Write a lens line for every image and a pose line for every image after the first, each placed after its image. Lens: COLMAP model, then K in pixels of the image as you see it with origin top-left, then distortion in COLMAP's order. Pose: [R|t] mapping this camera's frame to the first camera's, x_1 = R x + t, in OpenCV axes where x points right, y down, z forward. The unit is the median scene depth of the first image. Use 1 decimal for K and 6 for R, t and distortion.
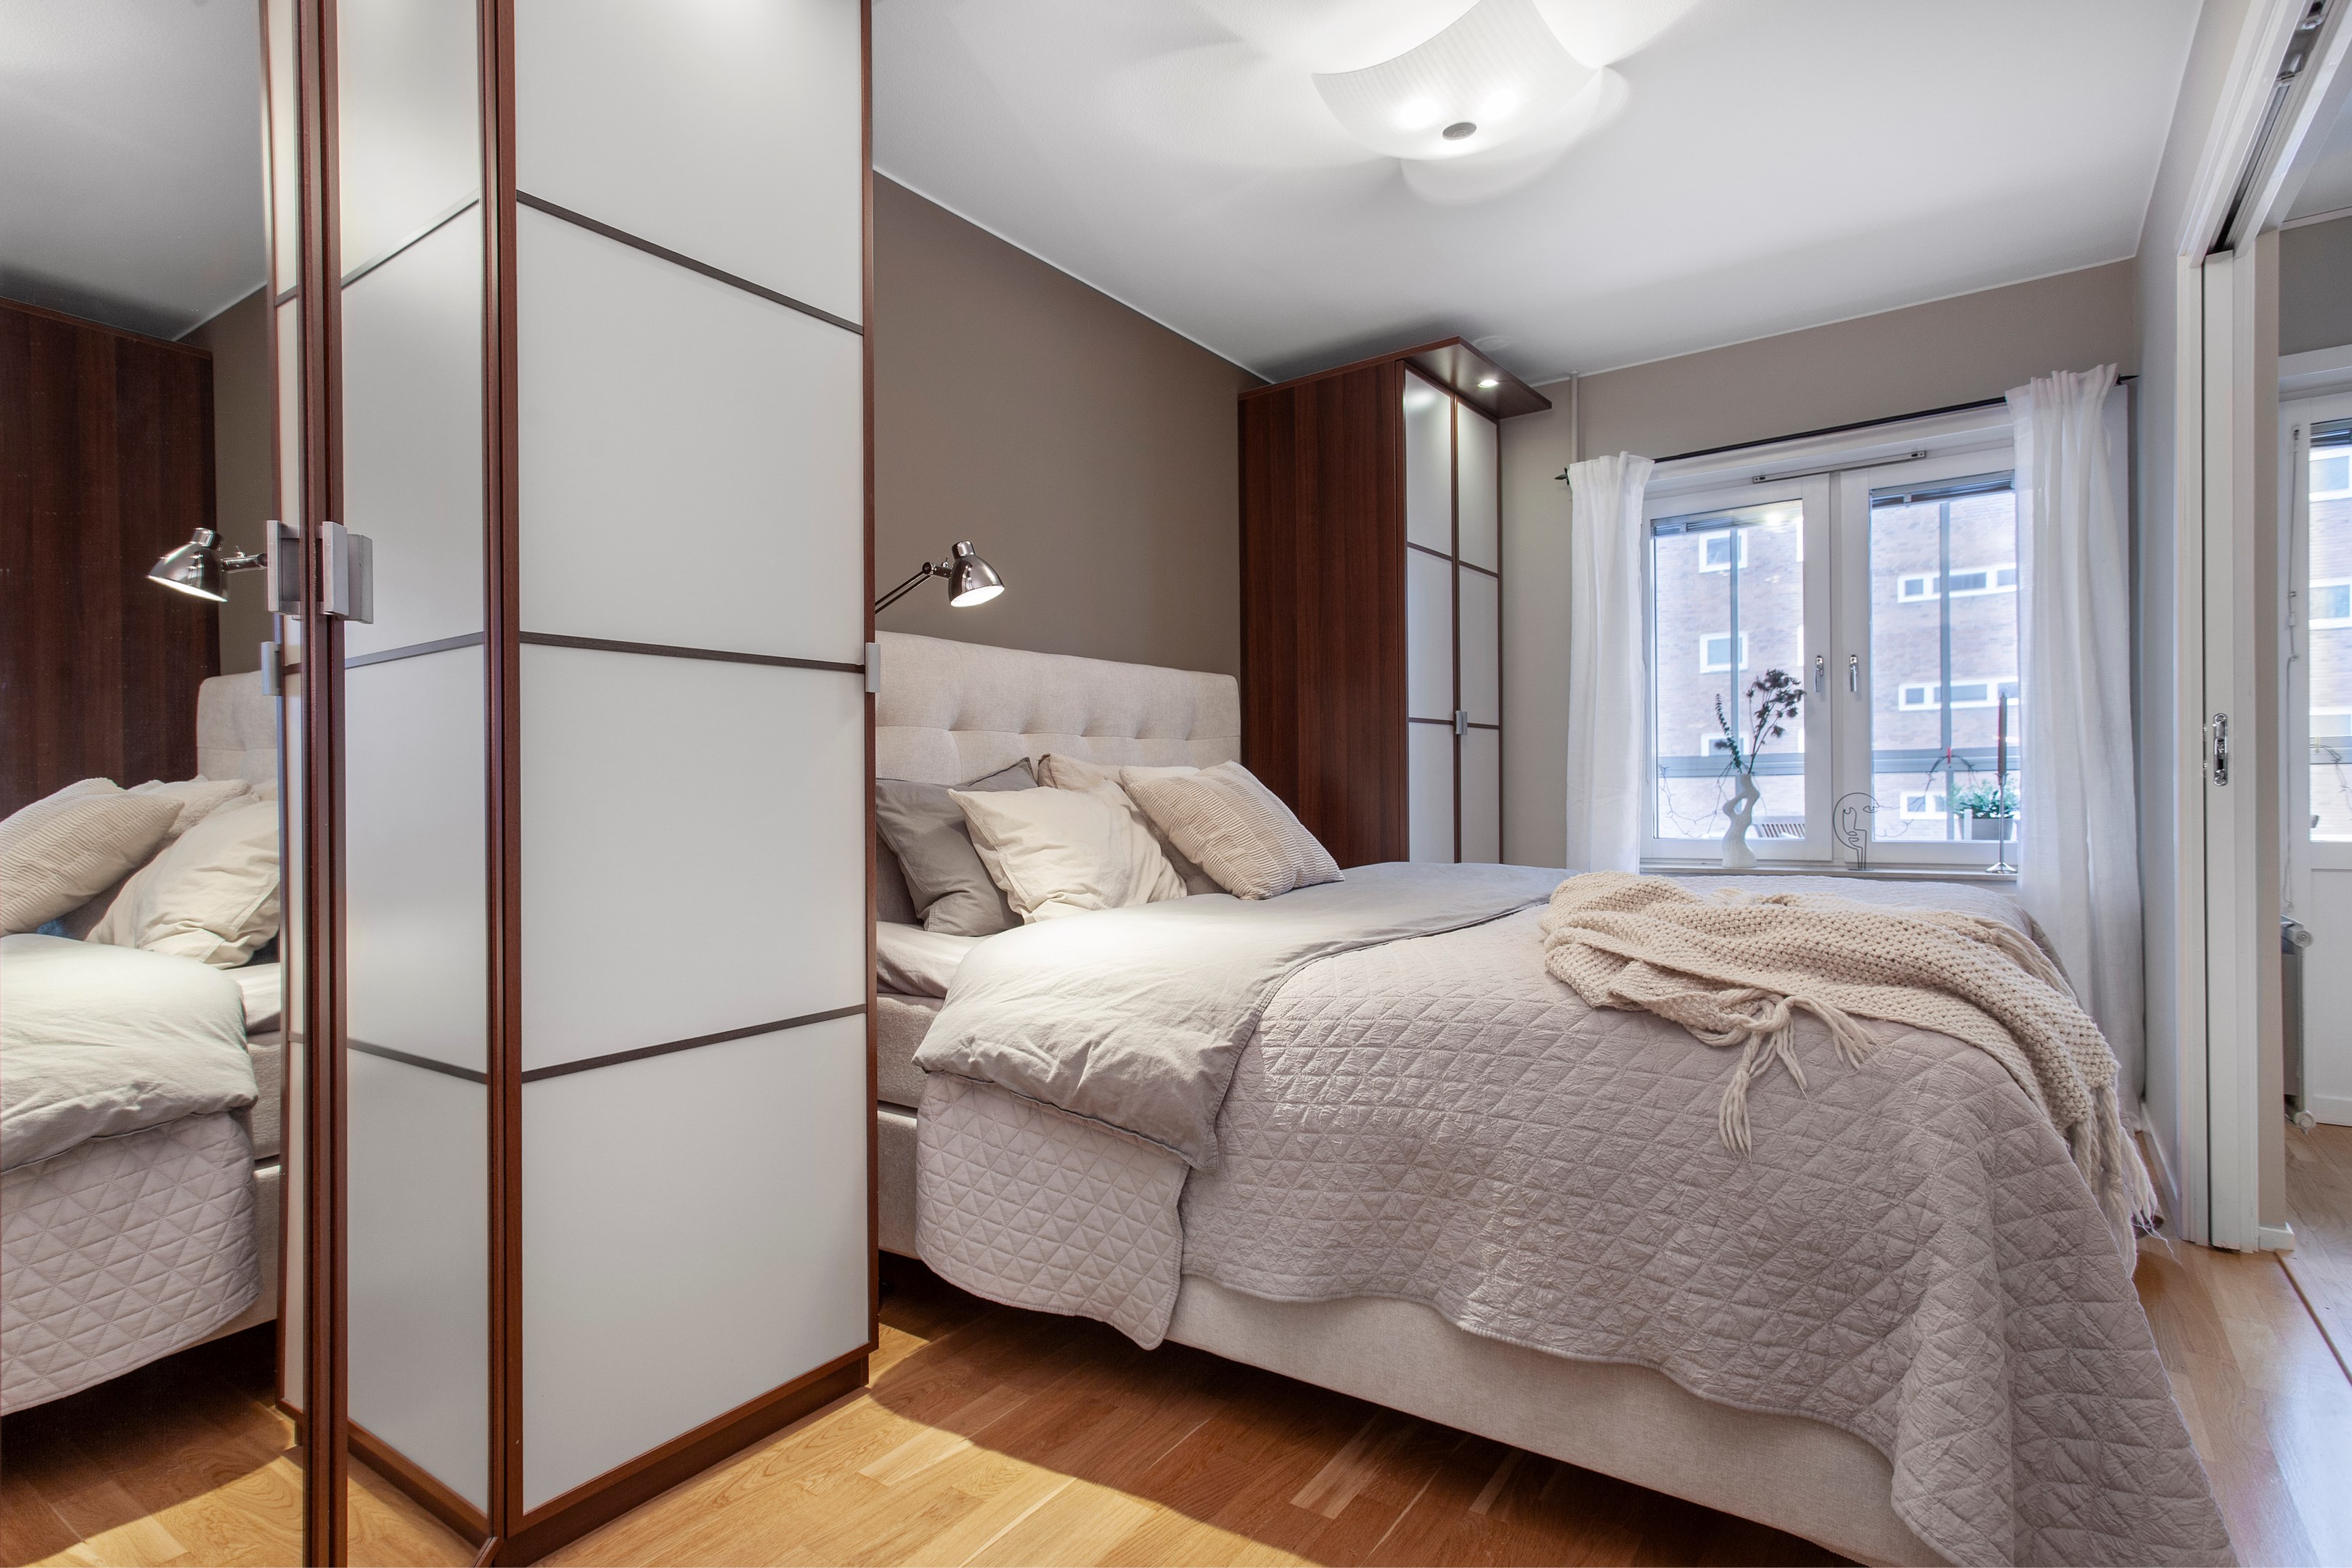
lens RADIAL K [[1115.5, 0, 1176.8], [0, 1115.5, 796.0], [0, 0, 1]] dist [-0.007219, 0.001693]
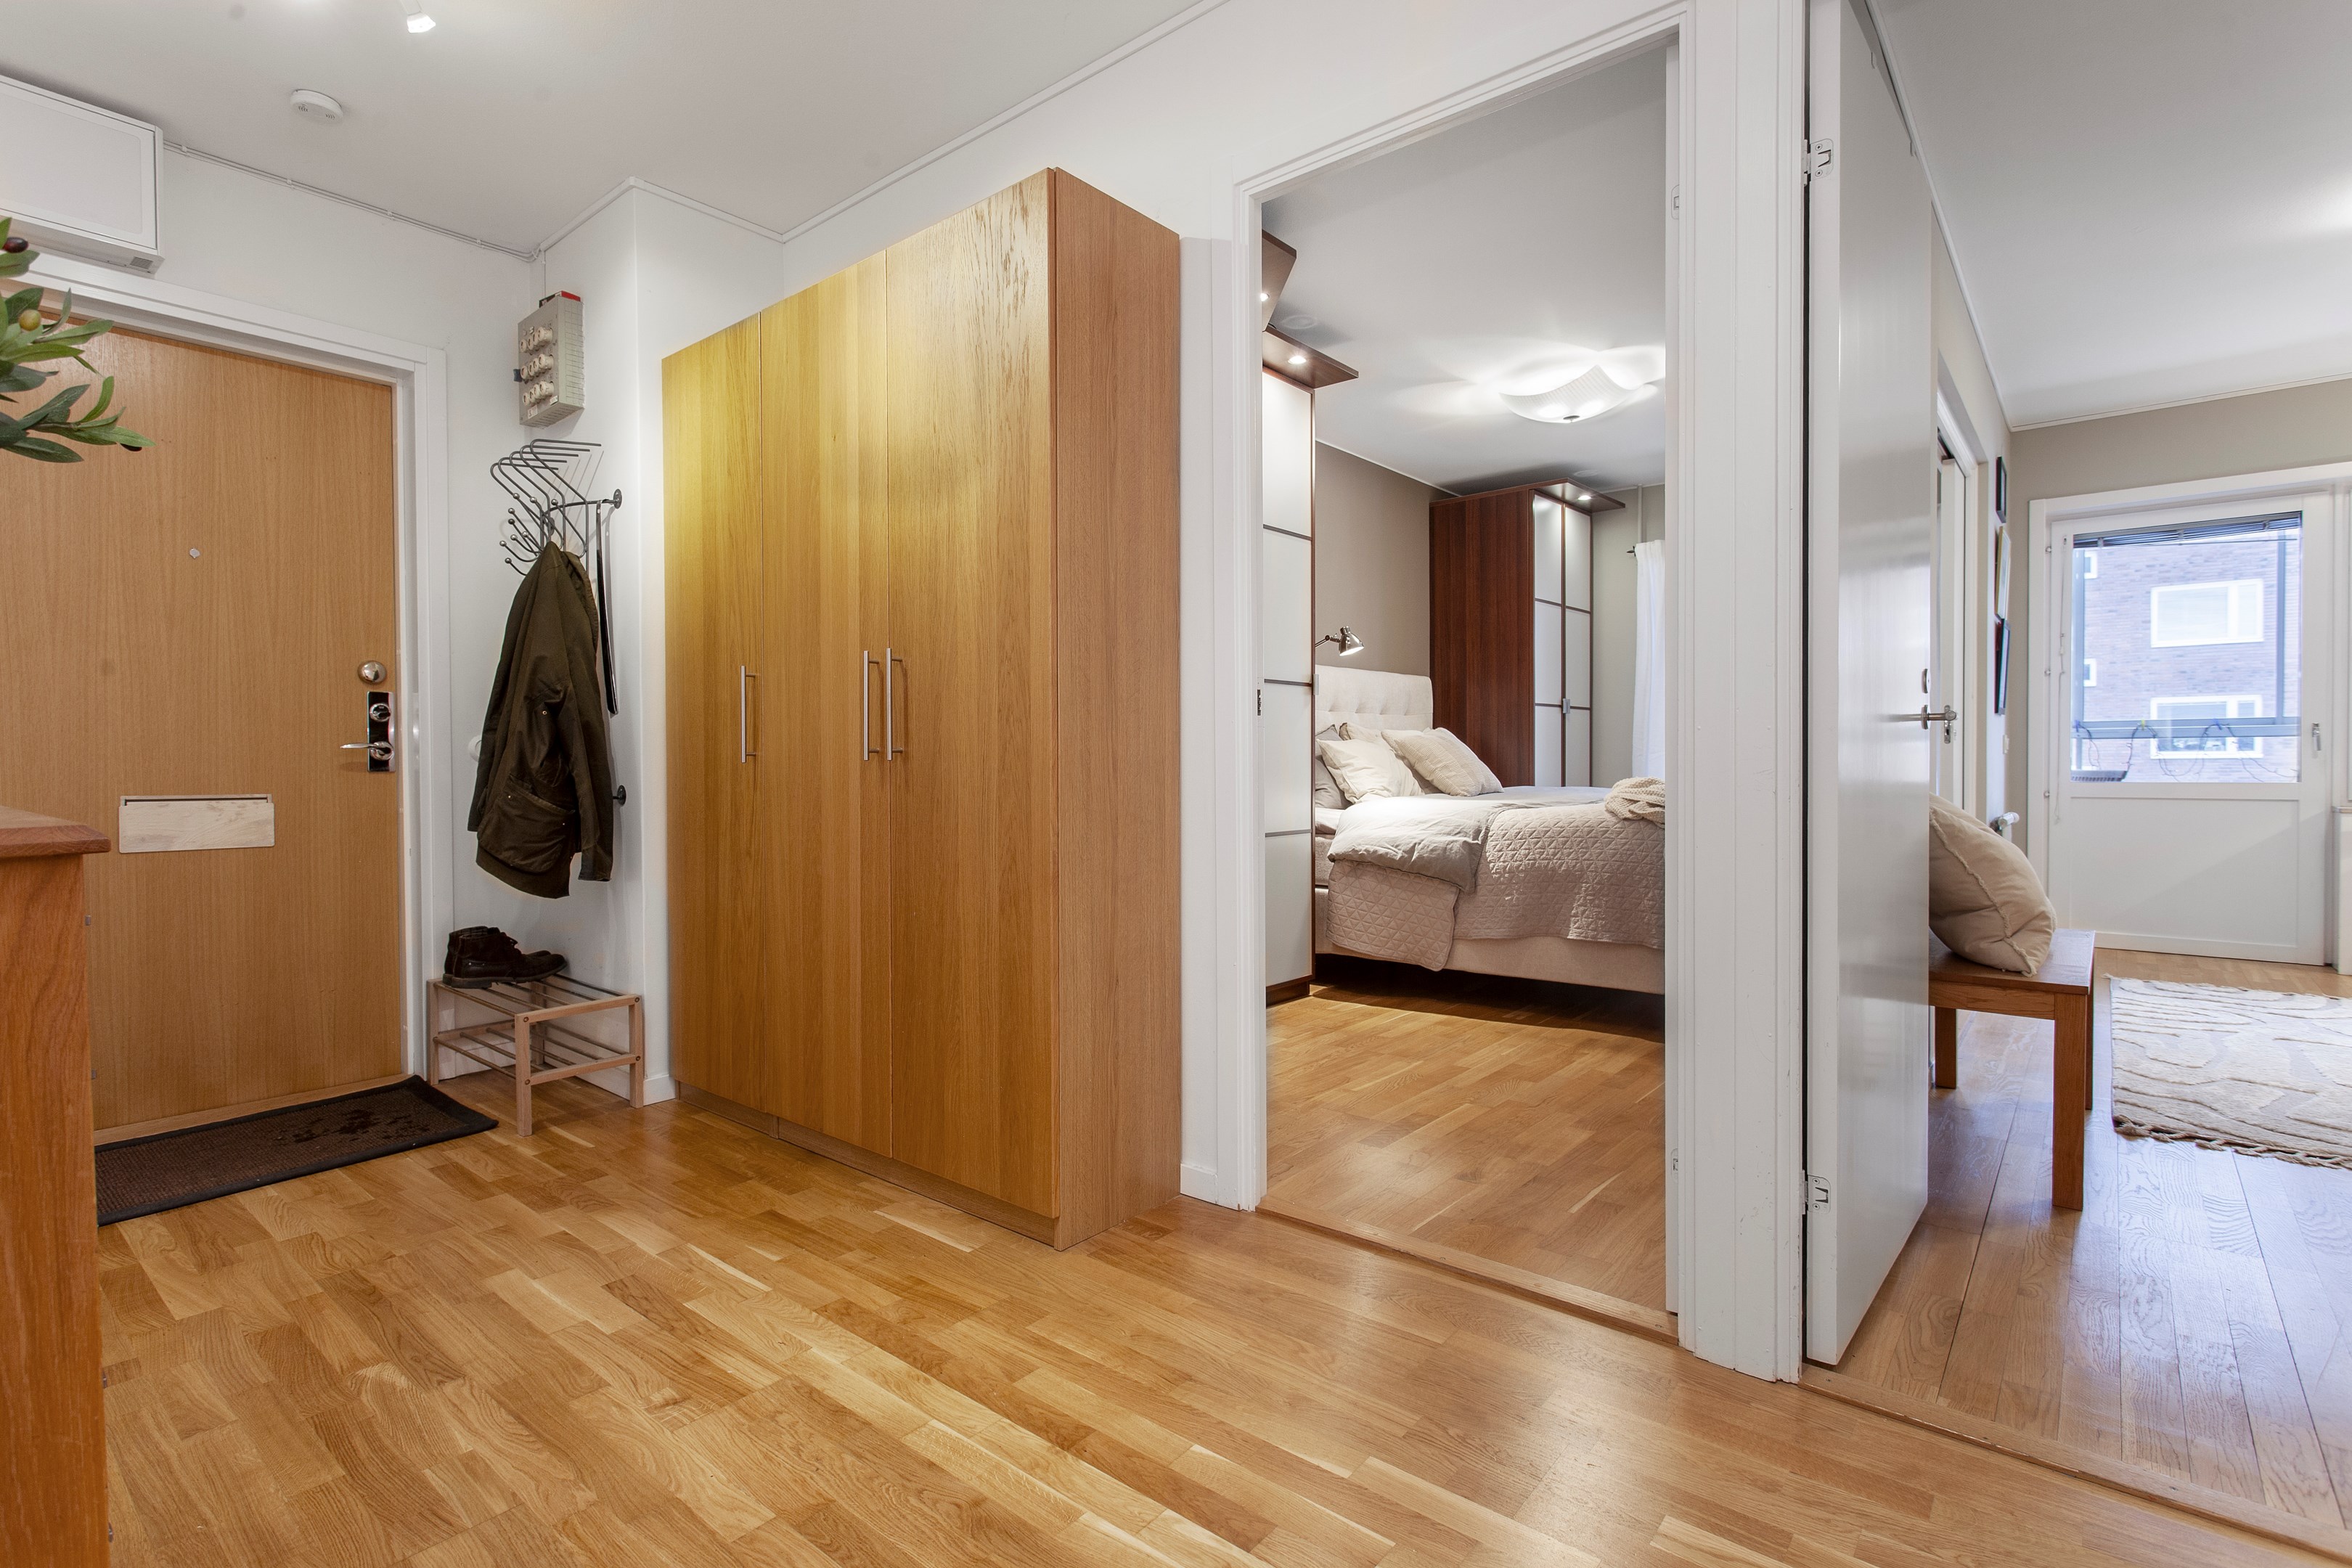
lens RADIAL K [[1076.0, 0, 1236.7], [0, 1076.0, 758.6], [0, 0, 1]] dist [0.003535, 0.002070]
pose [[0.999223, 0.009659, -0.038206, -0.171435], [-0.009888, 0.999934, -0.005807, 0.026068], [0.038147, 0.006180, 0.999253, -0.611444]]
